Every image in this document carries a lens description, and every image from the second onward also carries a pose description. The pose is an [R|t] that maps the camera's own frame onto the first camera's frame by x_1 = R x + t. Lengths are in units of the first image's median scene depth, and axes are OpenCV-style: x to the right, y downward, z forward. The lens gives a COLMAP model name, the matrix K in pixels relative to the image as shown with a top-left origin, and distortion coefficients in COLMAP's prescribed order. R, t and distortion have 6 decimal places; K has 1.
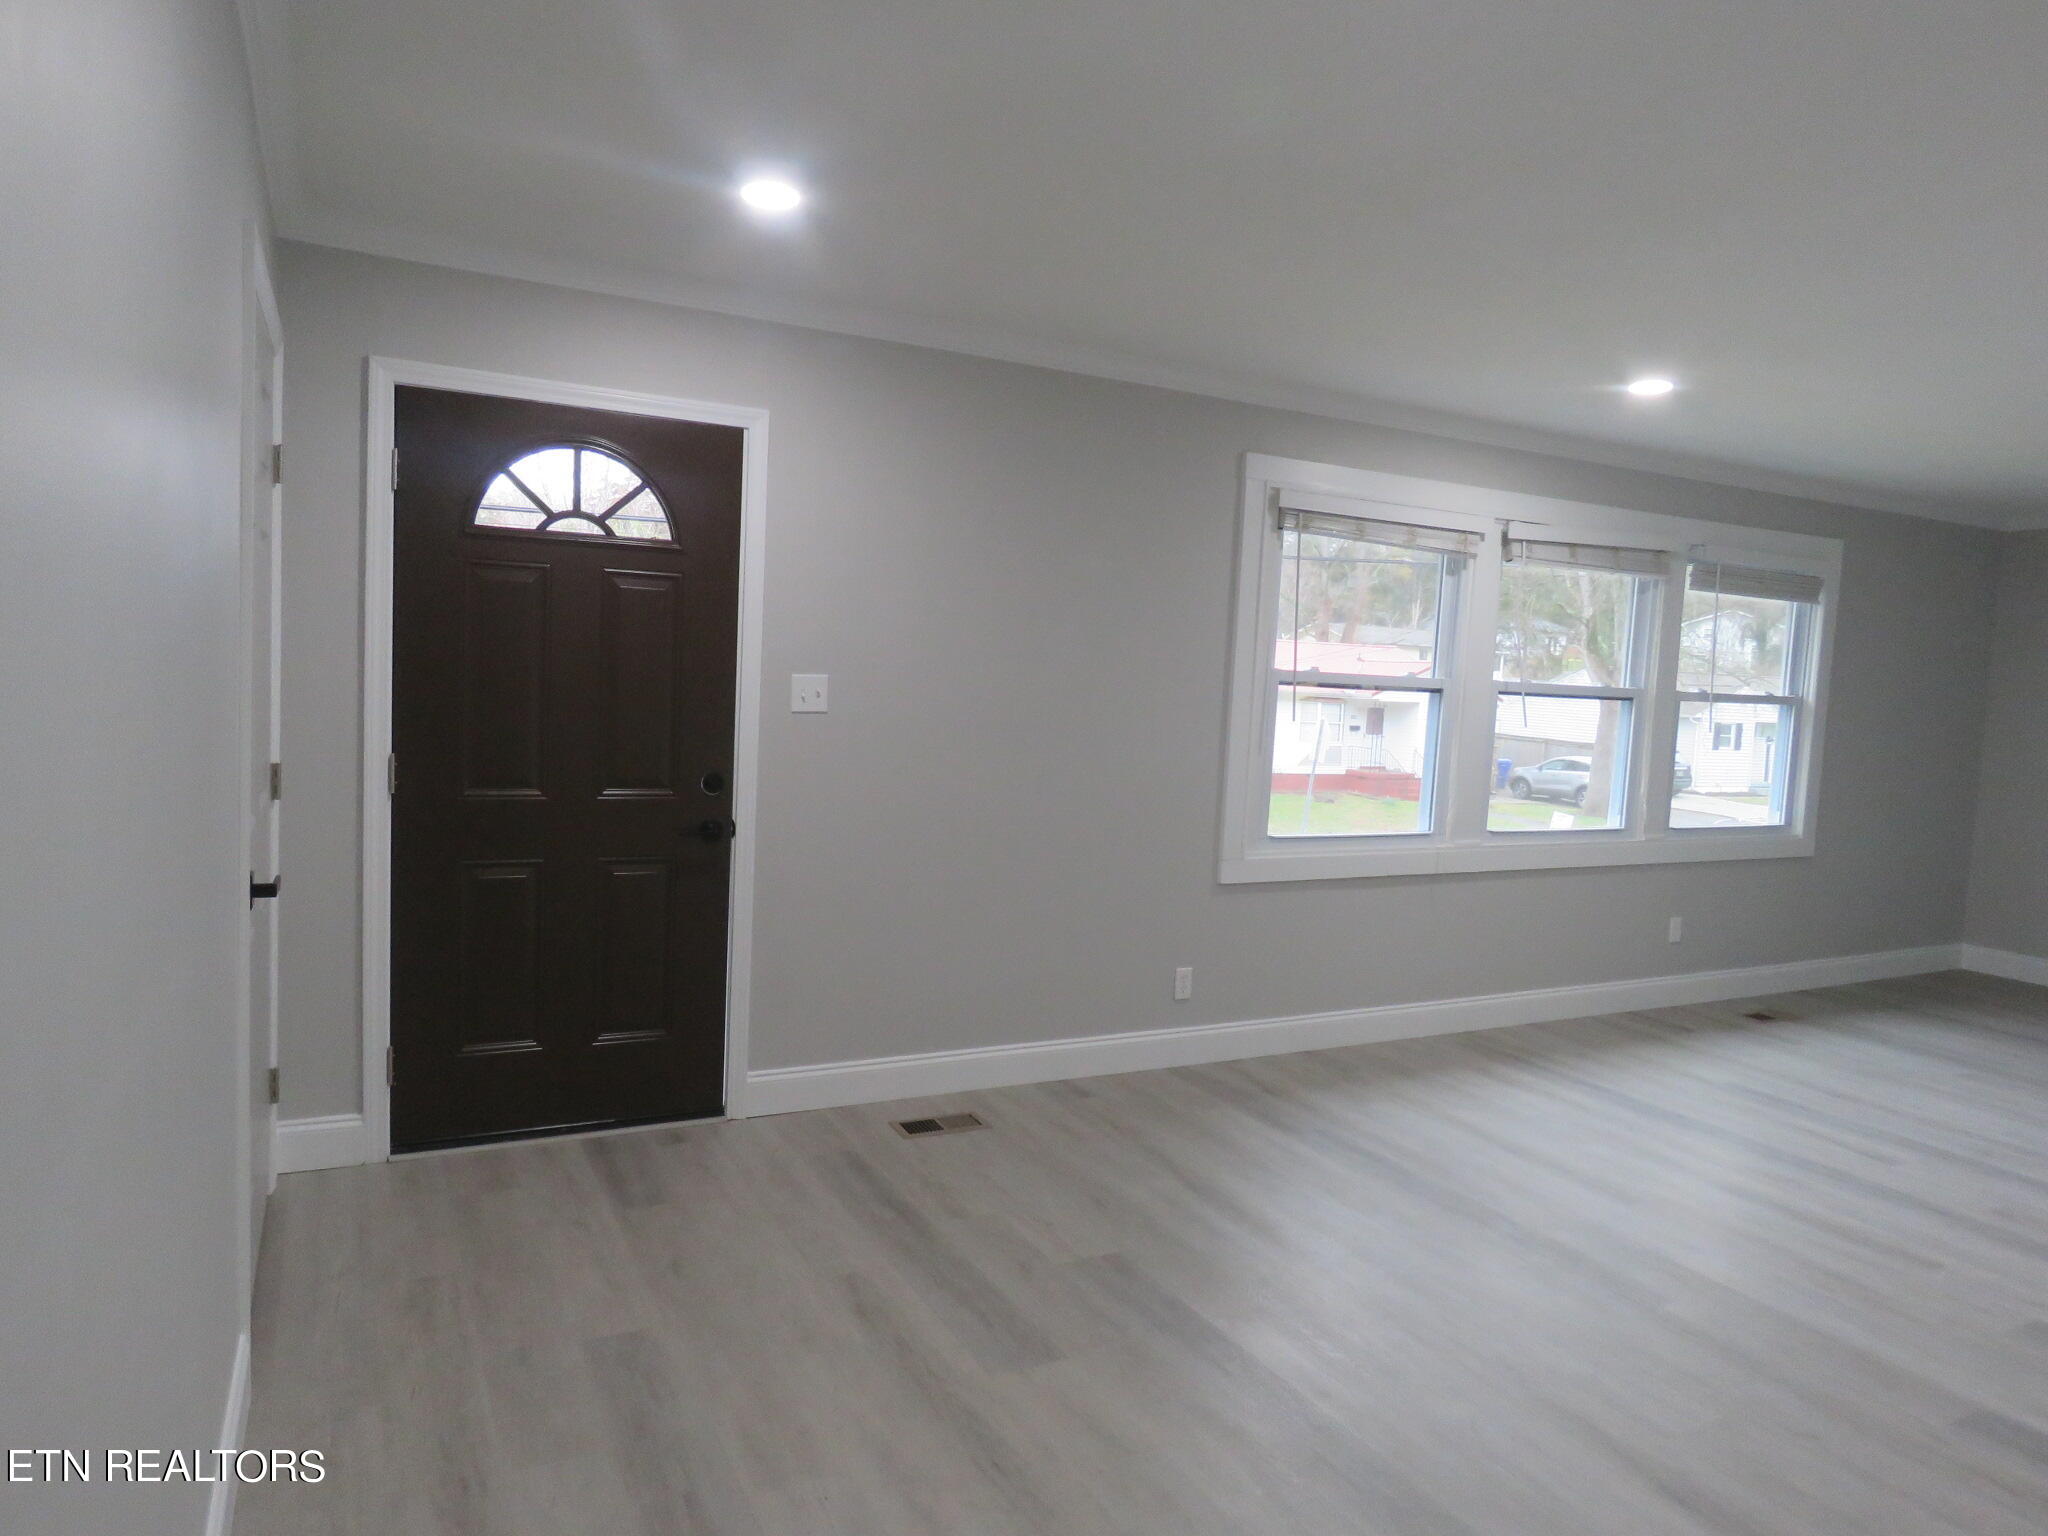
lens RADIAL K [[1294.6, 0, 1024.0], [0, 1294.6, 768.0], [0, 0, 1]] dist [-0.002257, -0.002562]
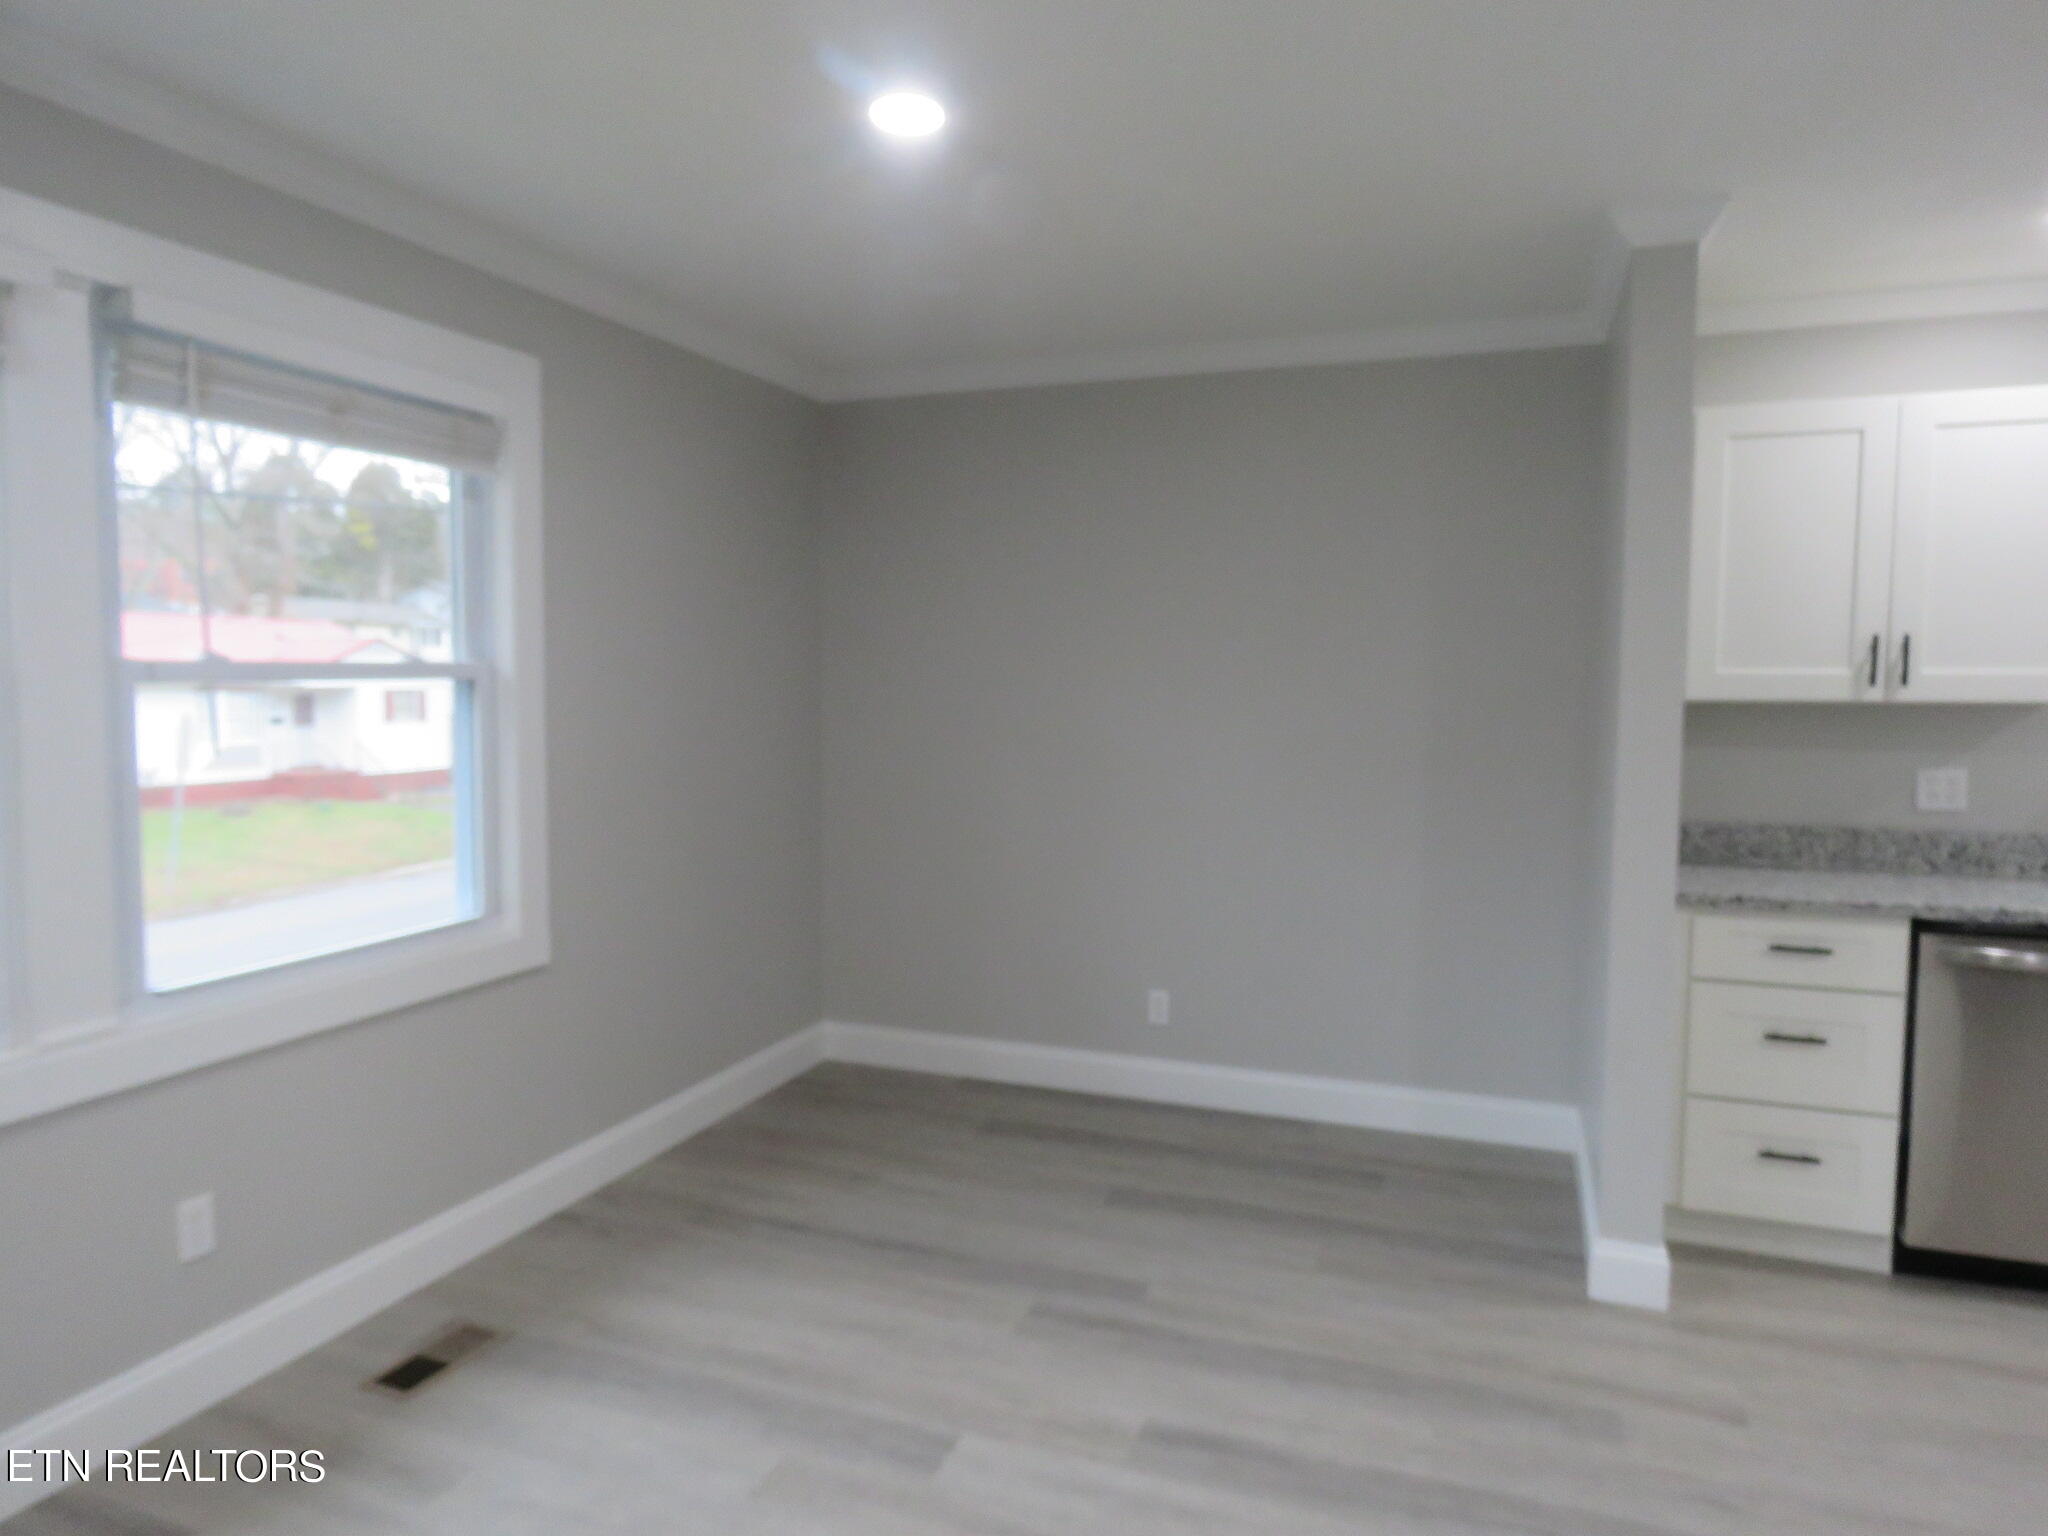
lens RADIAL K [[1294.6, 0, 1024.0], [0, 1294.6, 768.0], [0, 0, 1]] dist [-0.002257, -0.002562]
pose [[0.742134, -0.089522, 0.664247, 0.414726], [0.077354, 0.995858, 0.047790, -0.021482], [-0.665773, 0.015916, 0.745984, 0.479767]]
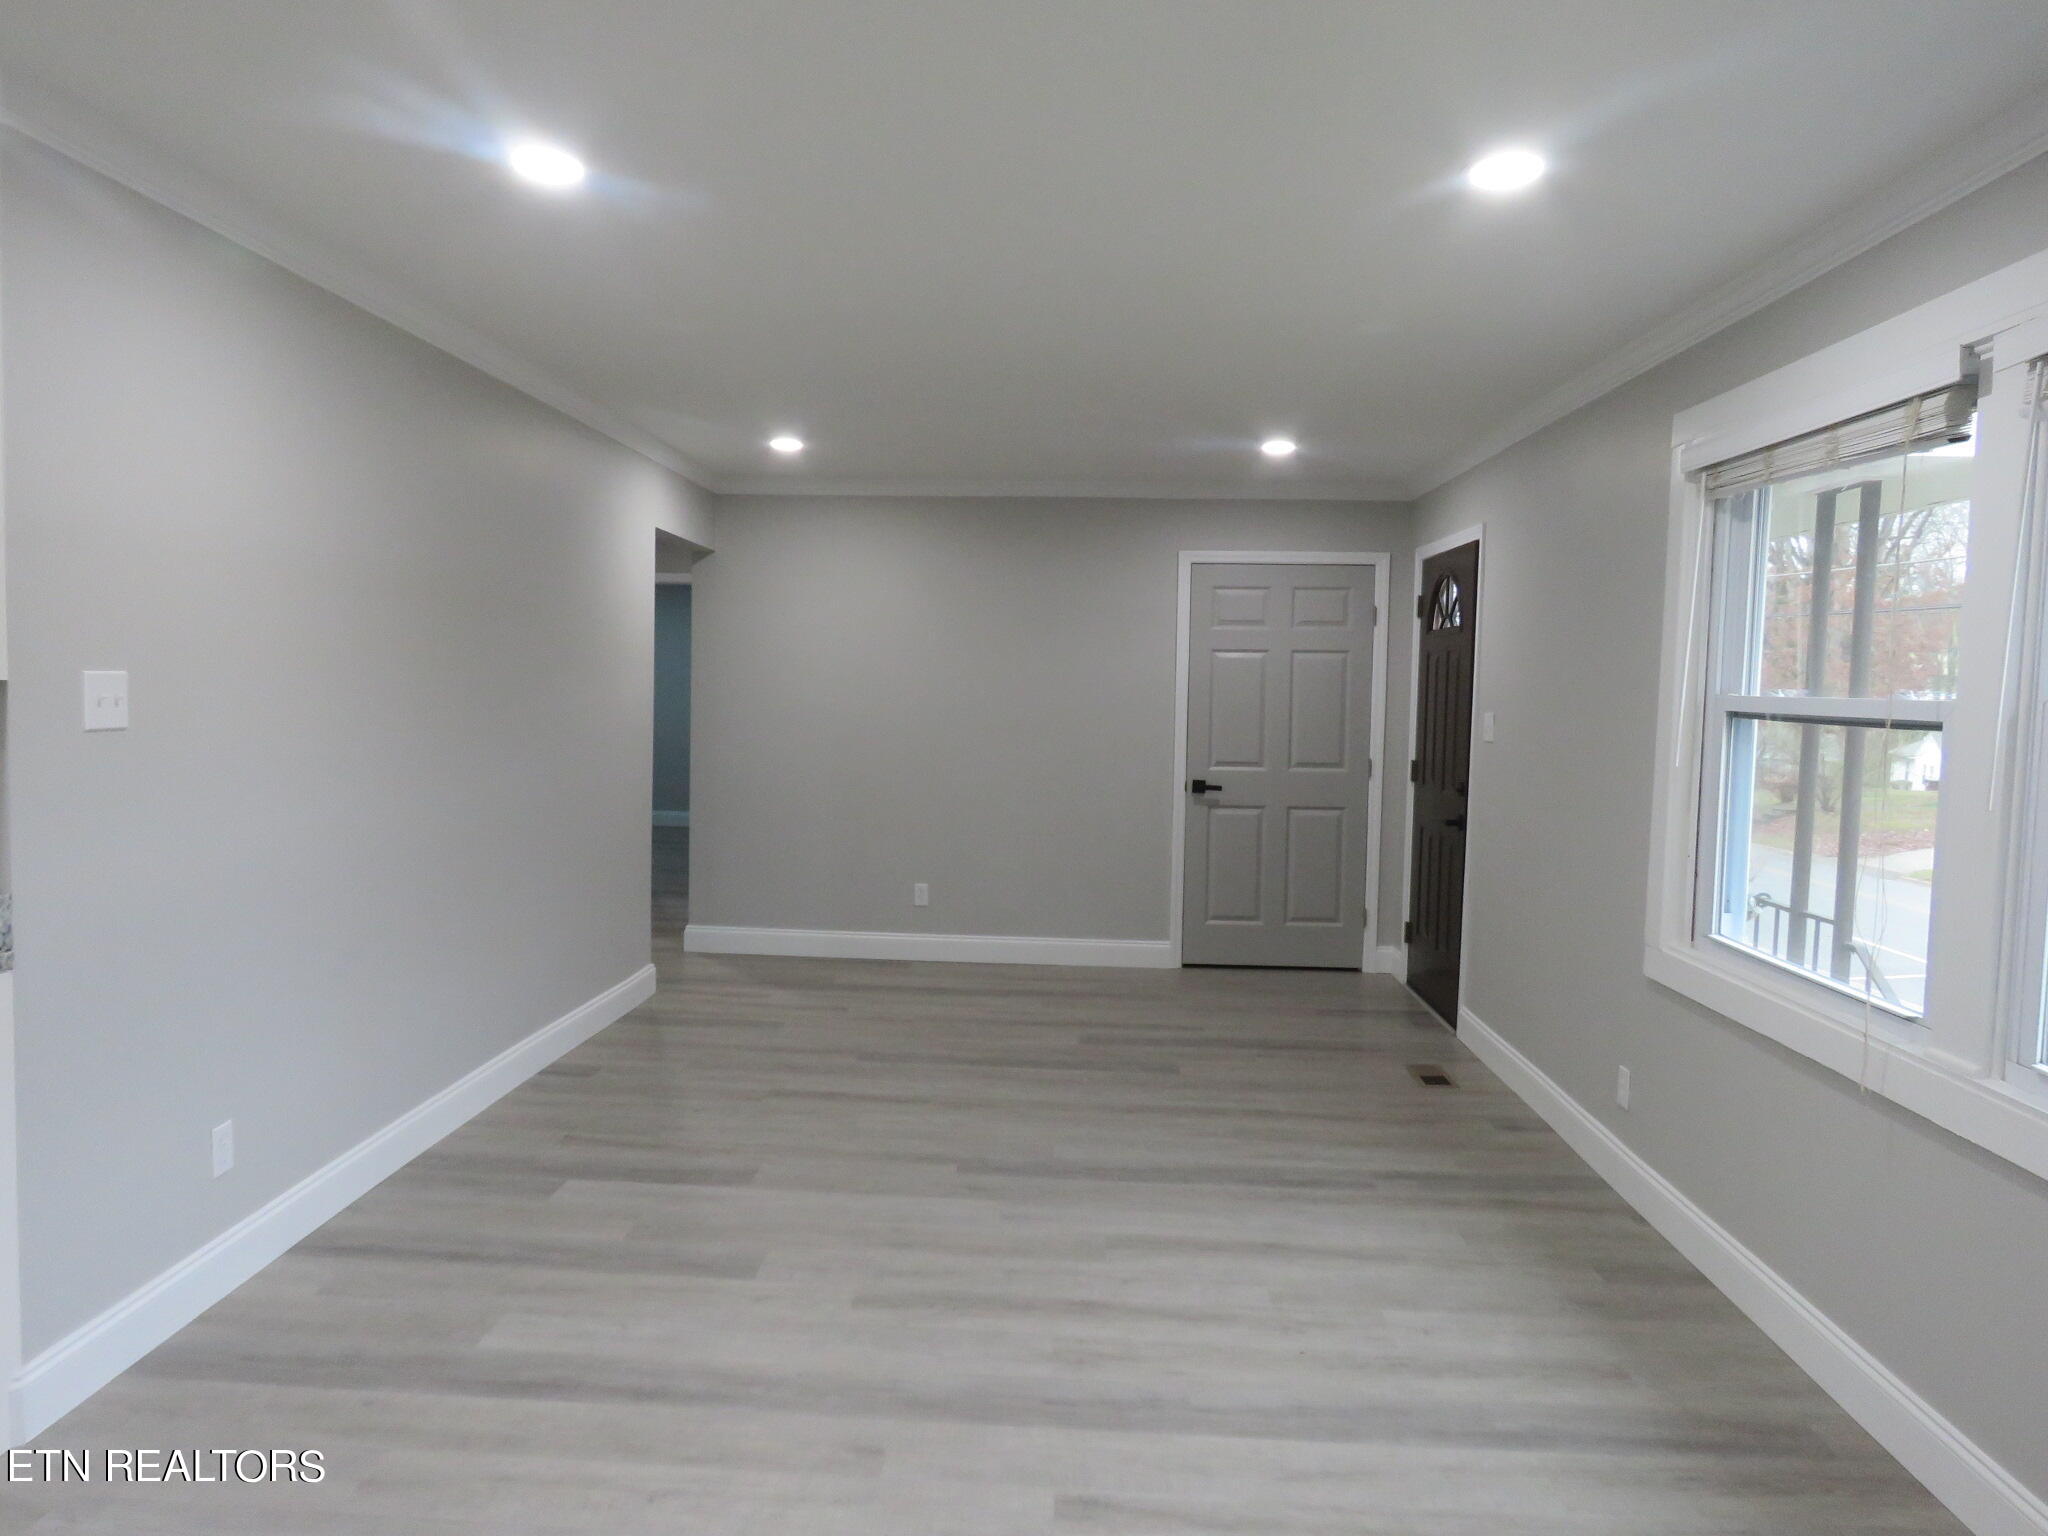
lens RADIAL K [[1294.6, 0, 1024.0], [0, 1294.6, 768.0], [0, 0, 1]] dist [-0.002257, -0.002562]
pose [[-0.506035, -0.000238, -0.862513, 0.753937], [-0.109127, 0.991981, 0.063751, -0.031671], [0.855582, 0.126383, -0.502003, 0.791324]]
